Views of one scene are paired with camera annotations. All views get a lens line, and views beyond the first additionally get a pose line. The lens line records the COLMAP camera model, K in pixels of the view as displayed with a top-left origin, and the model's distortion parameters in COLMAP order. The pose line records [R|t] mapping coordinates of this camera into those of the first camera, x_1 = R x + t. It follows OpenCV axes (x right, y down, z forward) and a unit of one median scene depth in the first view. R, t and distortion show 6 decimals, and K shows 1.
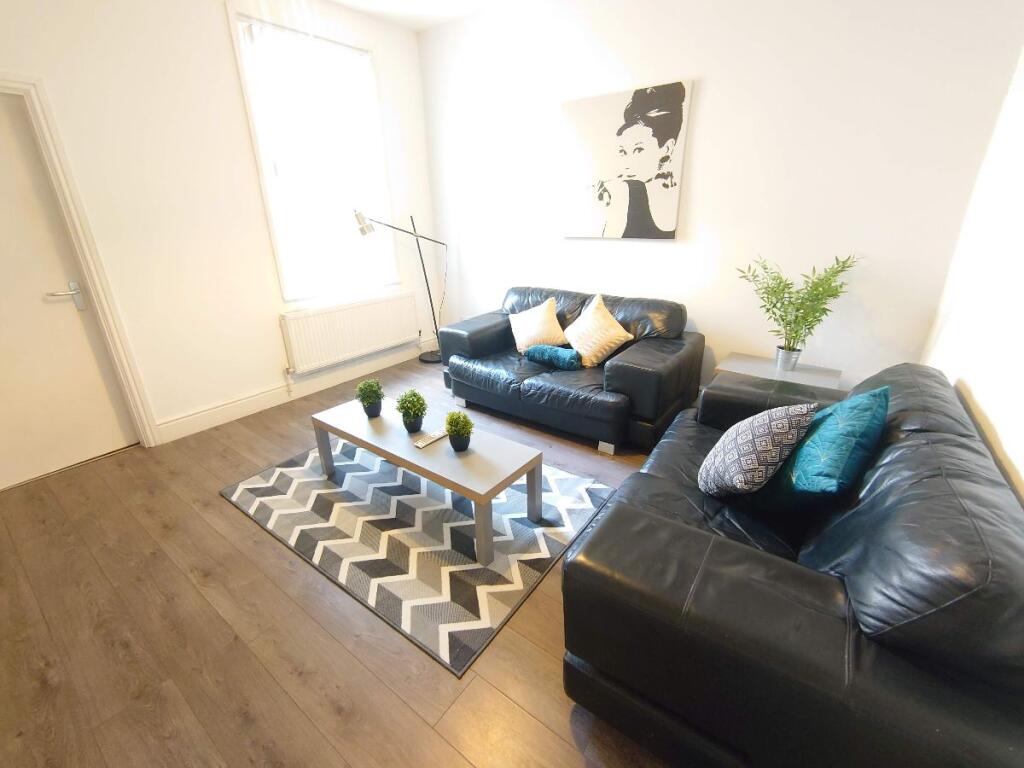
lens RADIAL K [[418.2, 0, 512.0], [0, 418.2, 384.0], [0, 0, 1]] dist [-0.003914, -0.000375]
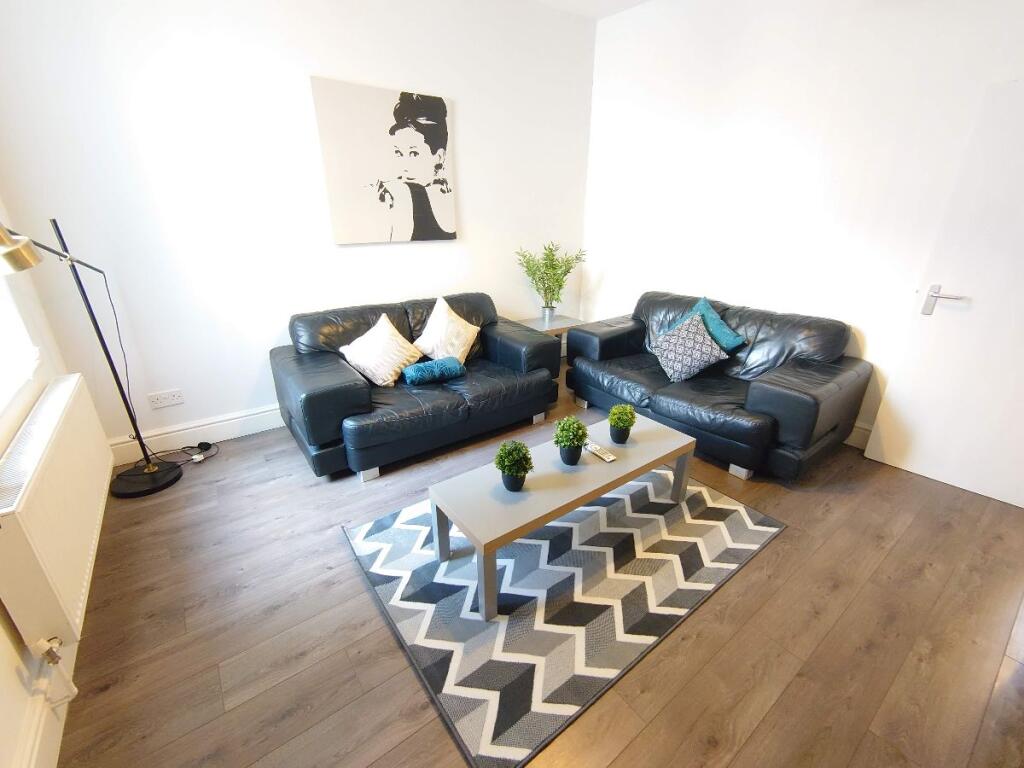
lens RADIAL K [[457.1, 0, 512.0], [0, 457.1, 384.0], [0, 0, 1]] dist [0.022863, -0.015799]
pose [[0.291022, -0.315792, 0.903096, -0.830636], [0.366150, 0.908850, 0.199812, -0.199883], [-0.883878, 0.272519, 0.380122, 0.544862]]
